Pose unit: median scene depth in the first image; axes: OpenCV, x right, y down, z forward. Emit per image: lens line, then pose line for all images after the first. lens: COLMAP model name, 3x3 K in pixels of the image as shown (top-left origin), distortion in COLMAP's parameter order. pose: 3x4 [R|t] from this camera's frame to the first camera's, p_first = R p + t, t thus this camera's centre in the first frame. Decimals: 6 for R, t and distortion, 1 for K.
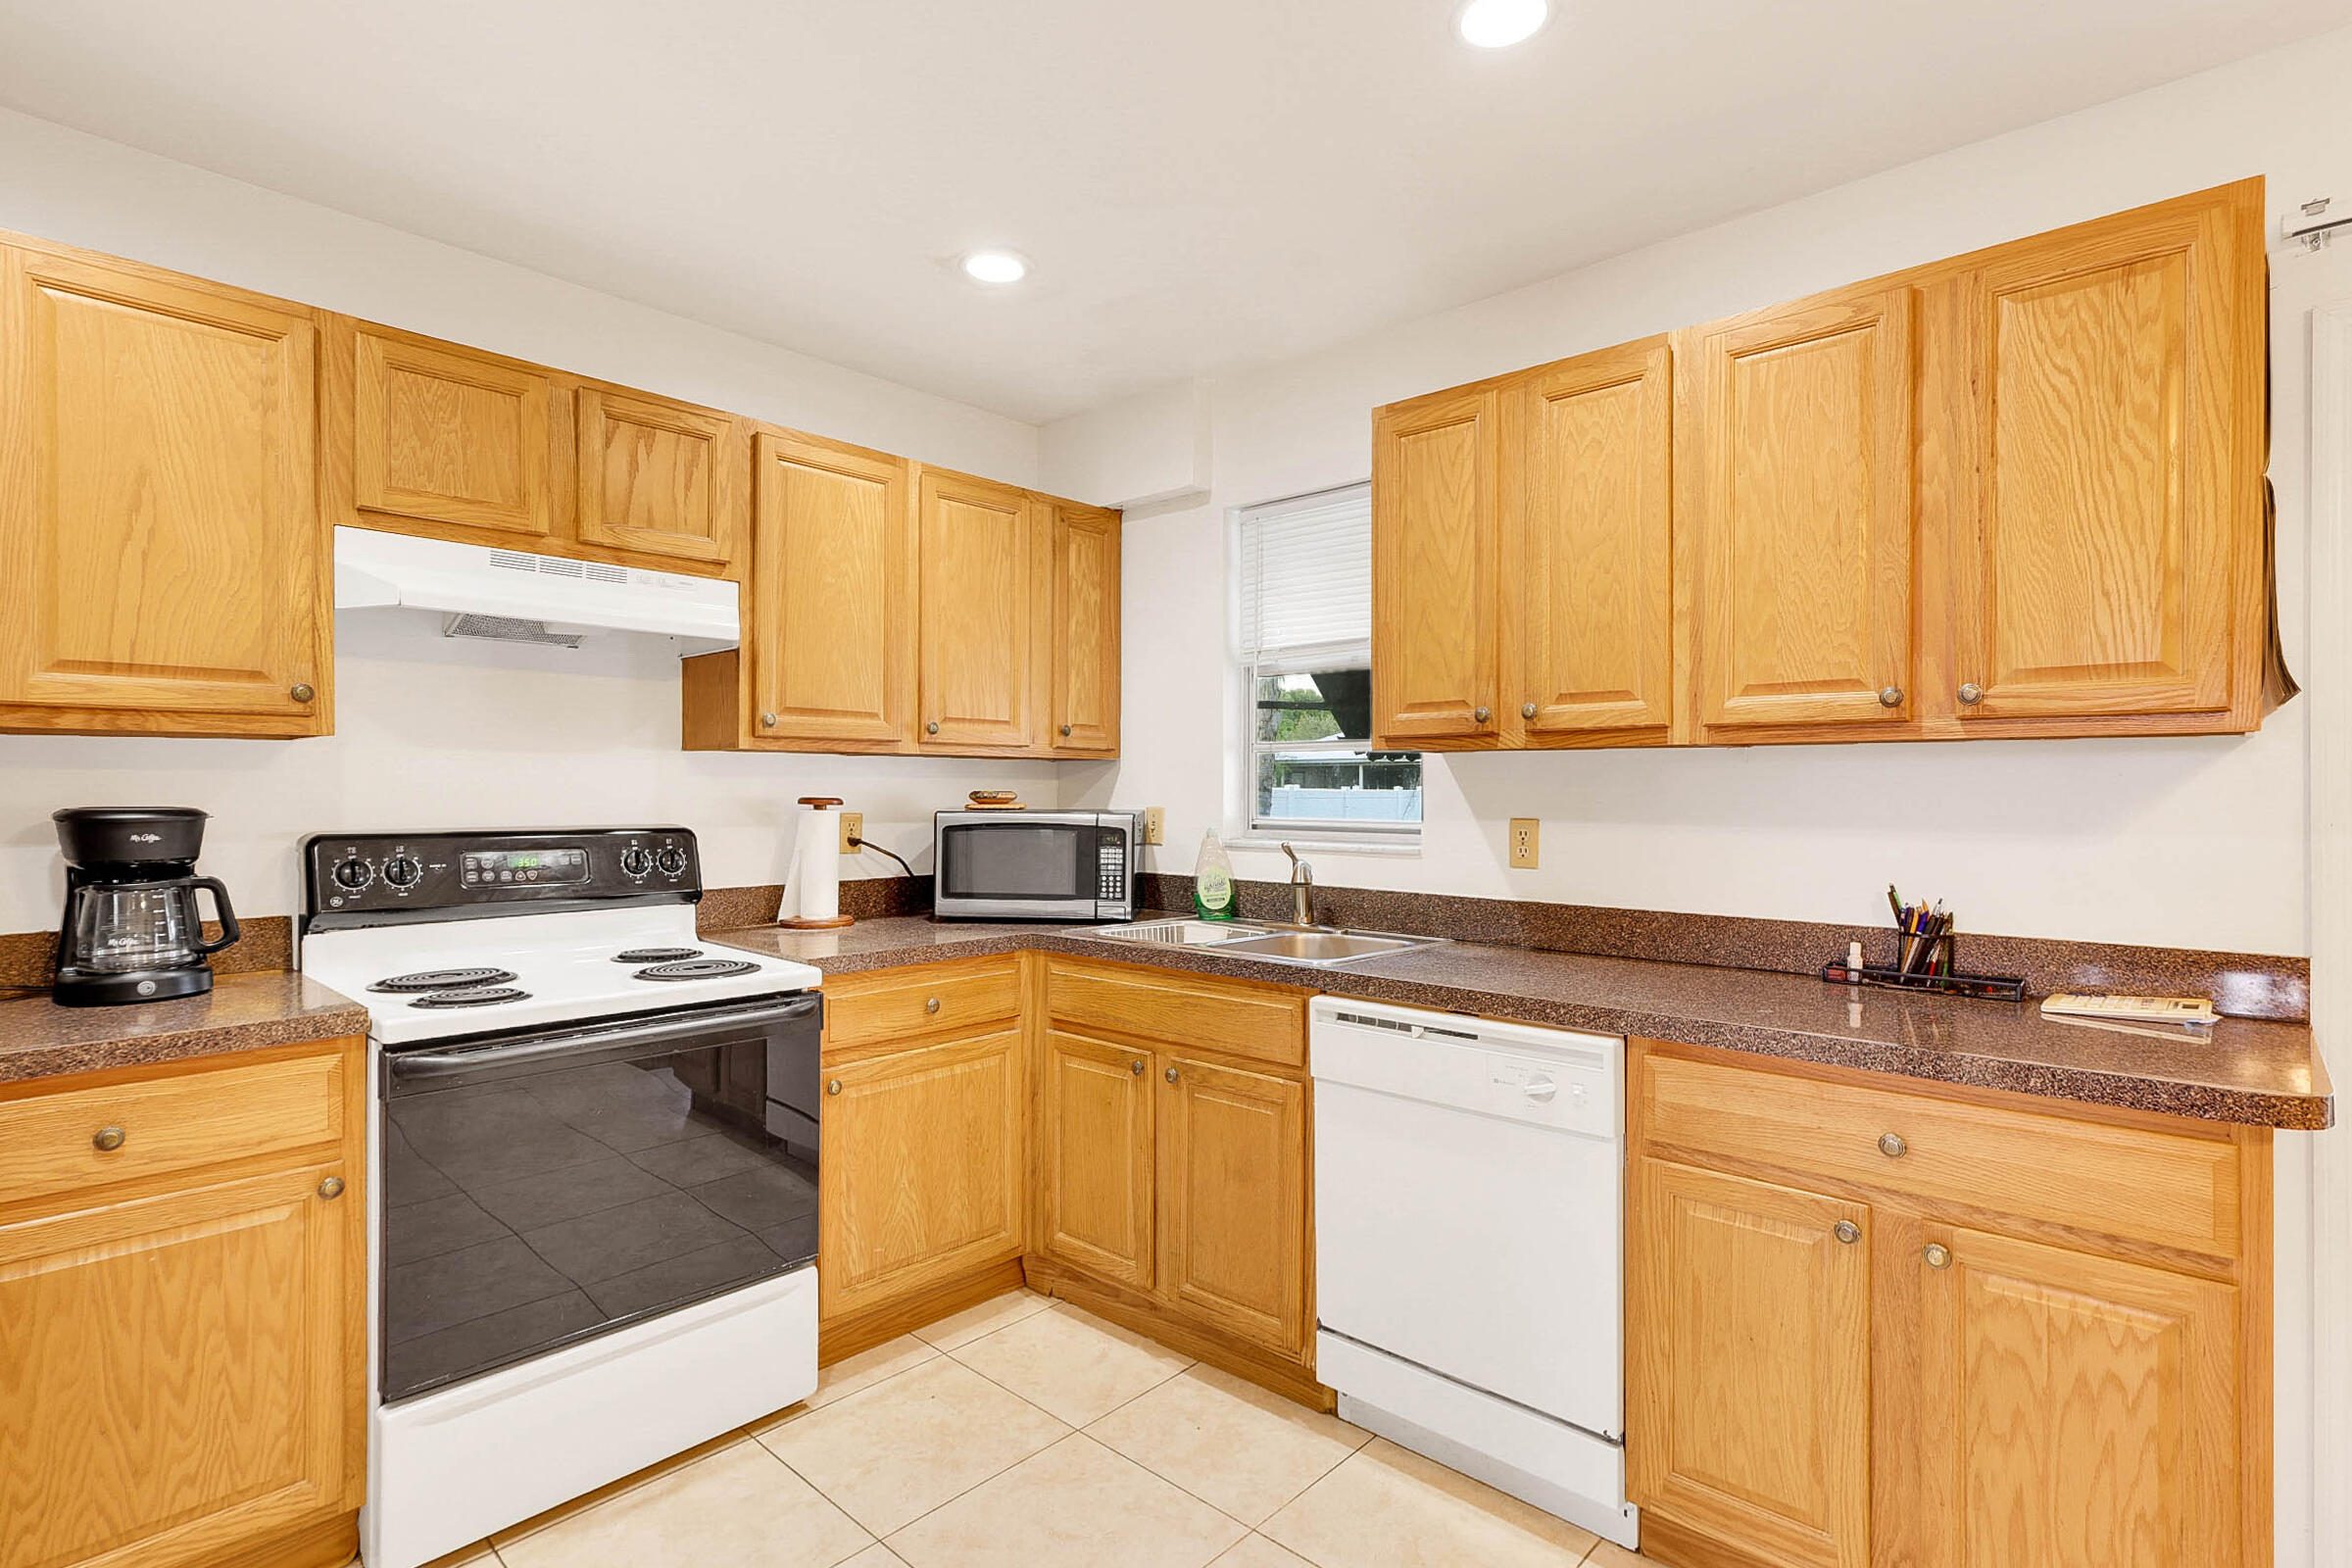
lens RADIAL K [[1128.8, 0, 1208.1], [0, 1128.8, 789.5], [0, 0, 1]] dist [-0.001312, -0.000096]
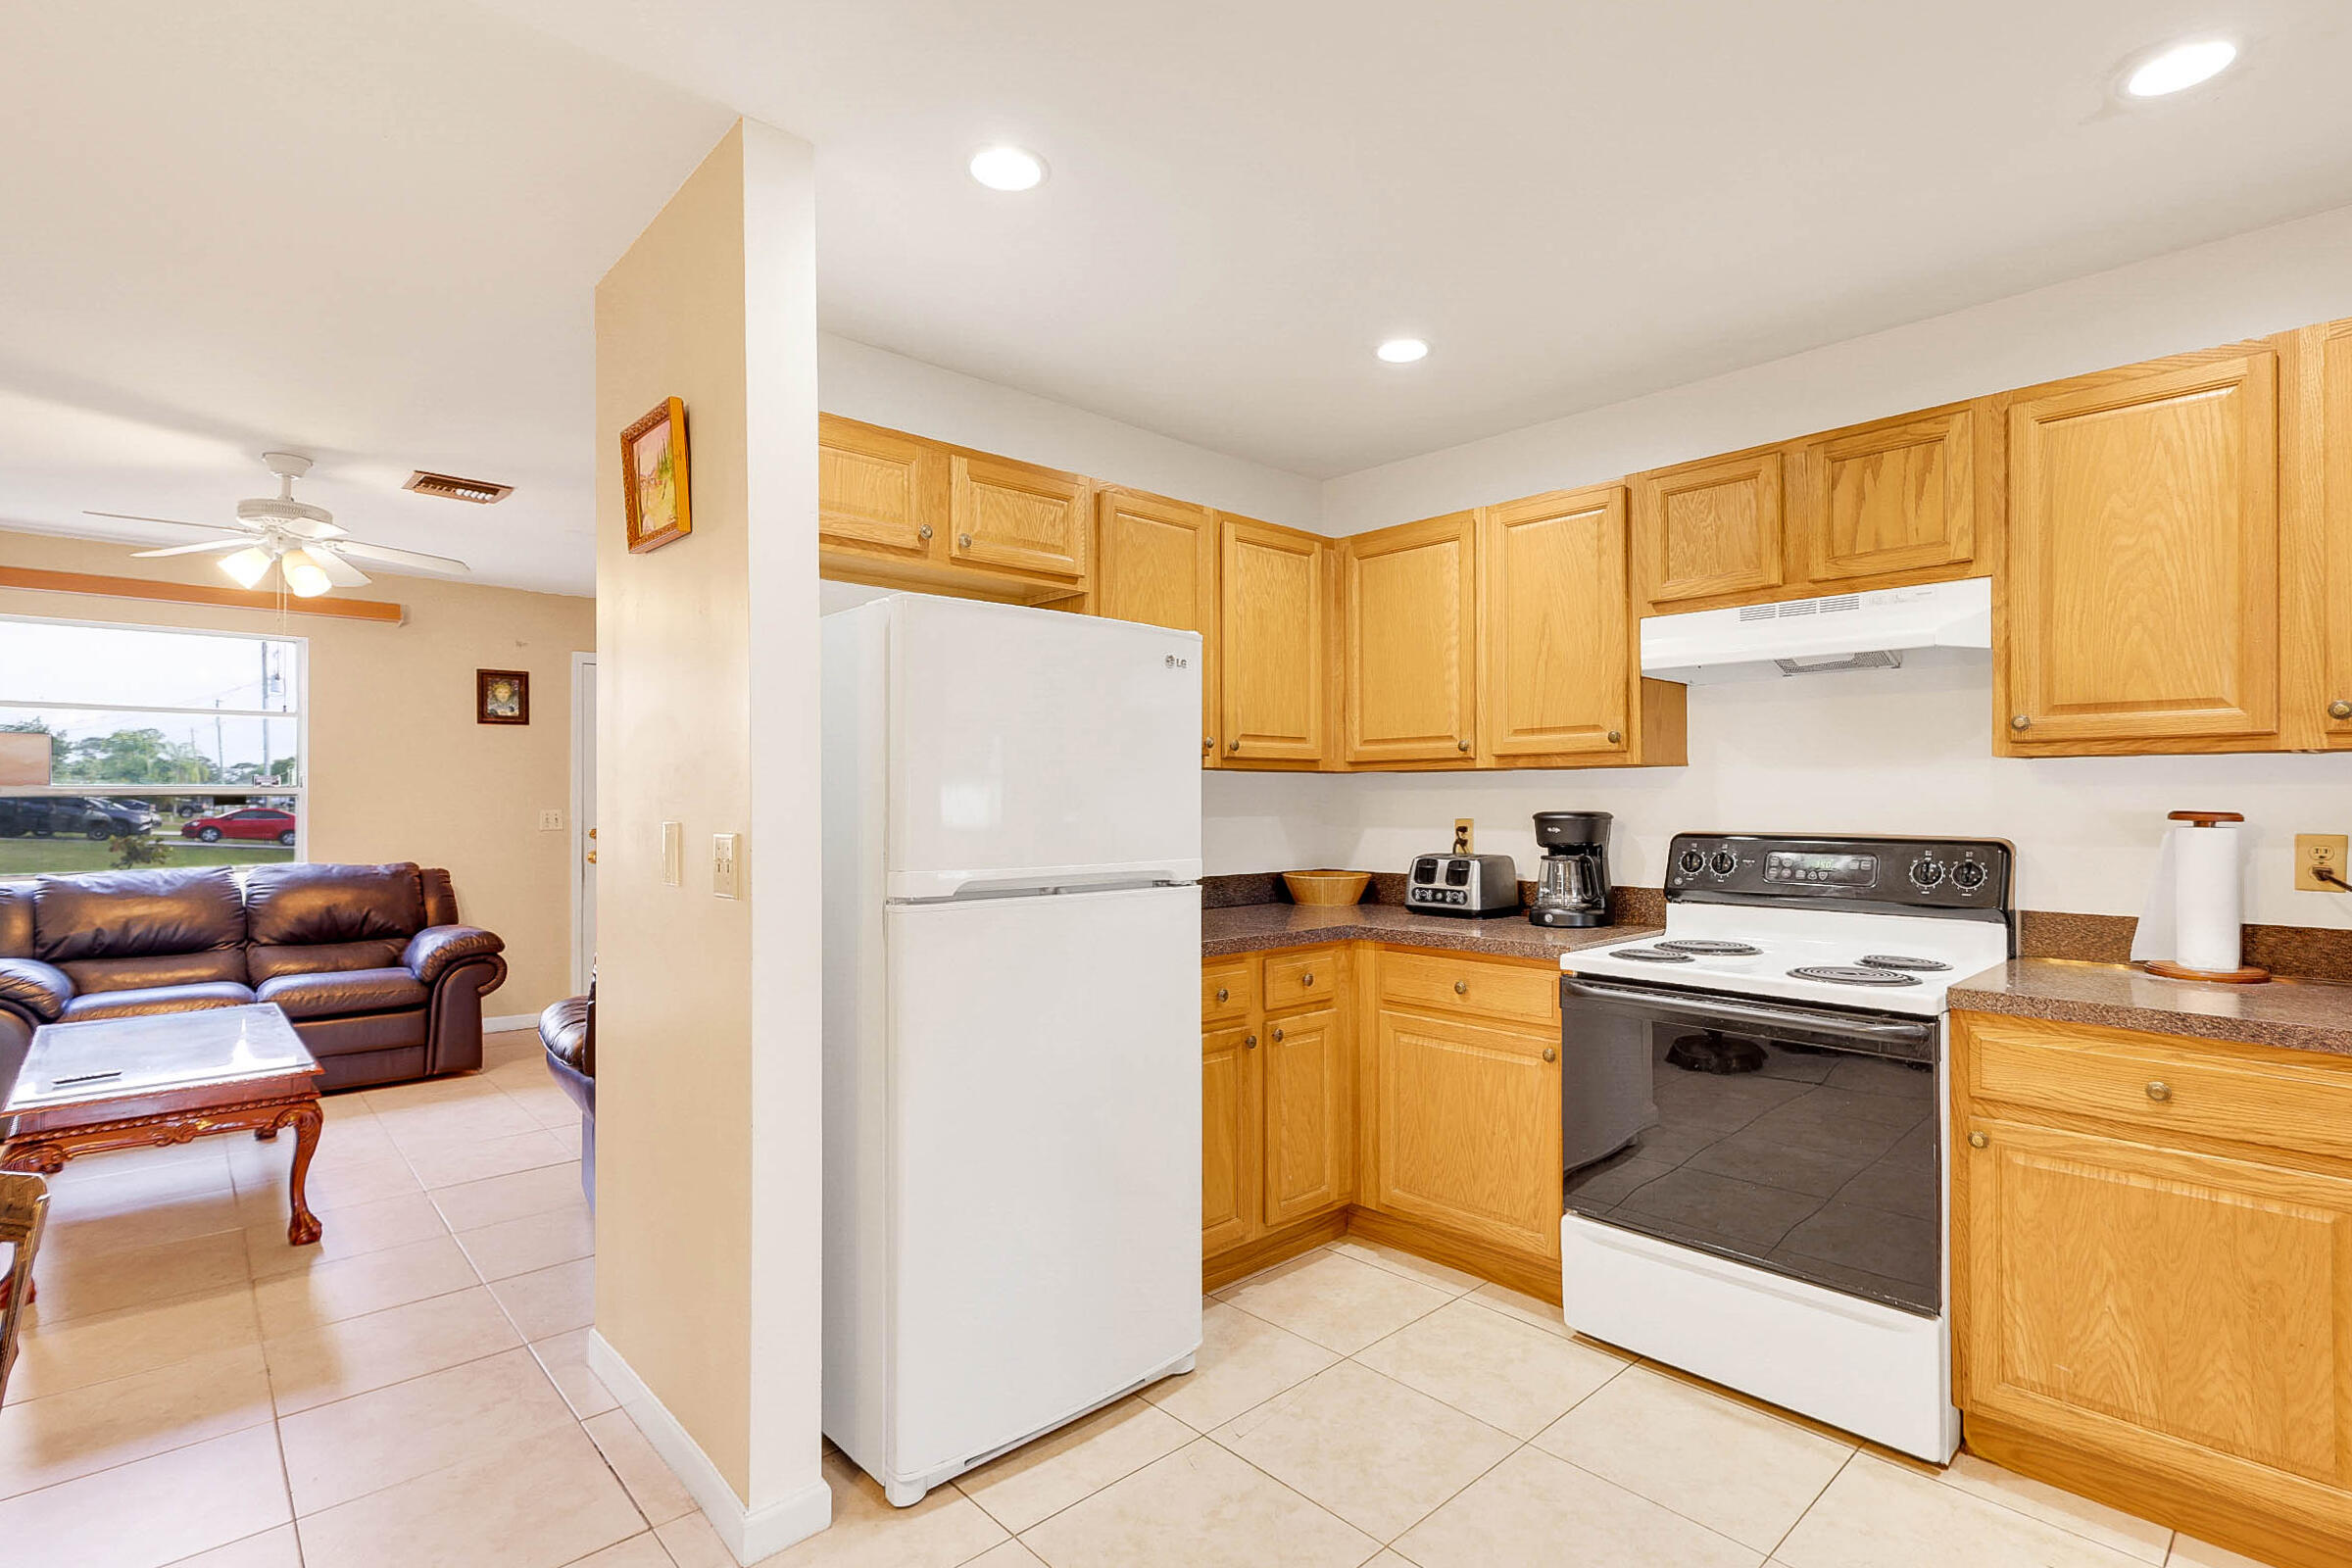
lens RADIAL K [[1128.8, 0, 1208.1], [0, 1128.8, 789.5], [0, 0, 1]] dist [-0.001312, -0.000096]
pose [[-0.081370, -0.008070, -0.996651, 0.596636], [0.001736, 0.999965, -0.008239, -0.003287], [0.996682, -0.002401, -0.081353, 0.472514]]
